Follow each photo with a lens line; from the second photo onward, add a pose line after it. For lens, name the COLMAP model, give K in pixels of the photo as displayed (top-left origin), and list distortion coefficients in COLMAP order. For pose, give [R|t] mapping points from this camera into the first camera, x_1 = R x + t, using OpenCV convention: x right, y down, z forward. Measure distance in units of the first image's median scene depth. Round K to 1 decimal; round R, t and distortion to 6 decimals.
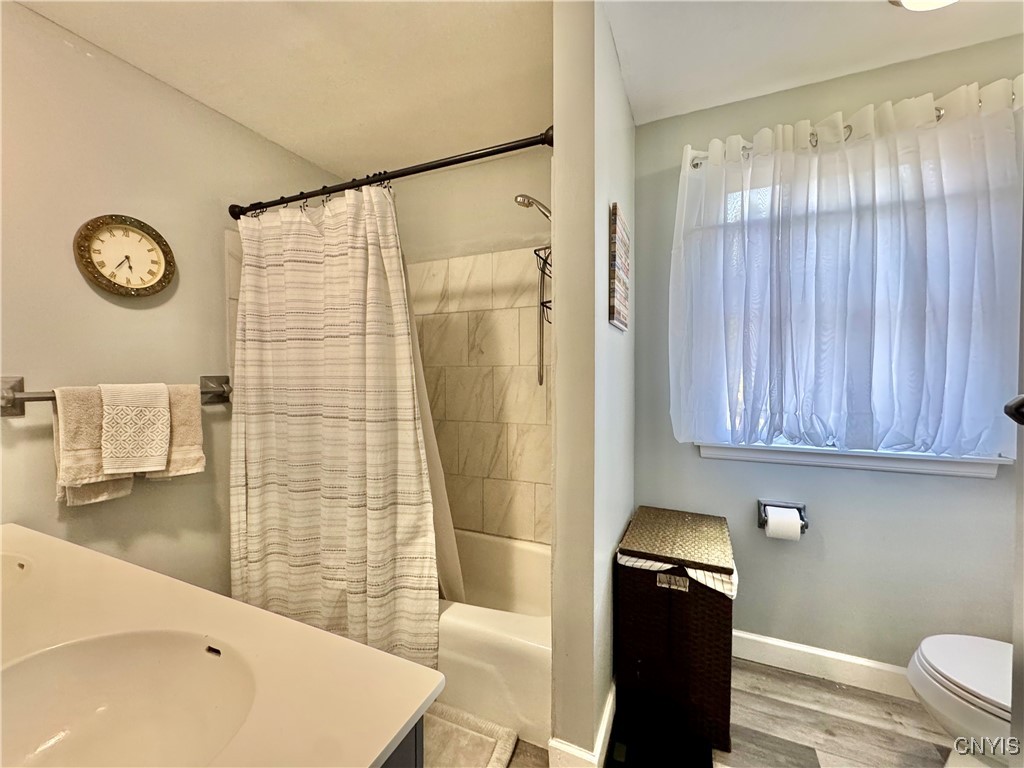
lens RADIAL K [[408.3, 0, 511.4], [0, 408.3, 385.1], [0, 0, 1]] dist [0.001166, 0.000010]
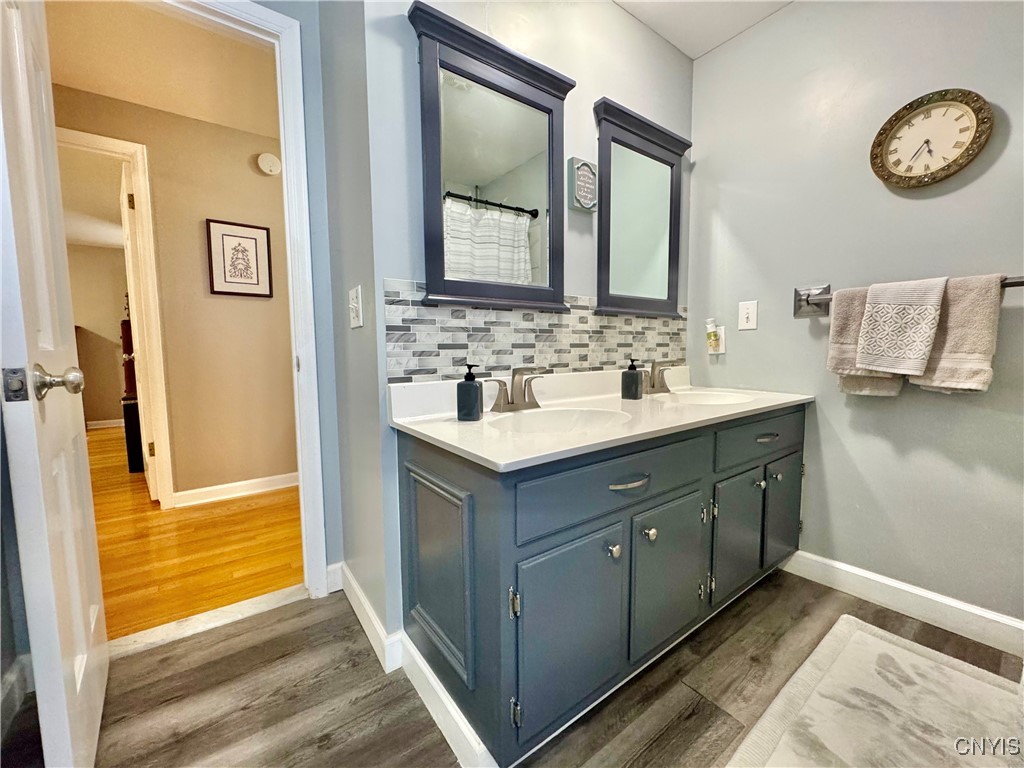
lens RADIAL K [[408.3, 0, 511.6], [0, 408.3, 385.6], [0, 0, 1]] dist [0.001166, 0.000010]
pose [[-0.497502, 0.081912, -0.863587, 0.361314], [-0.009954, 0.994927, 0.100104, 0.149548], [0.867406, 0.058398, -0.494163, 0.673358]]
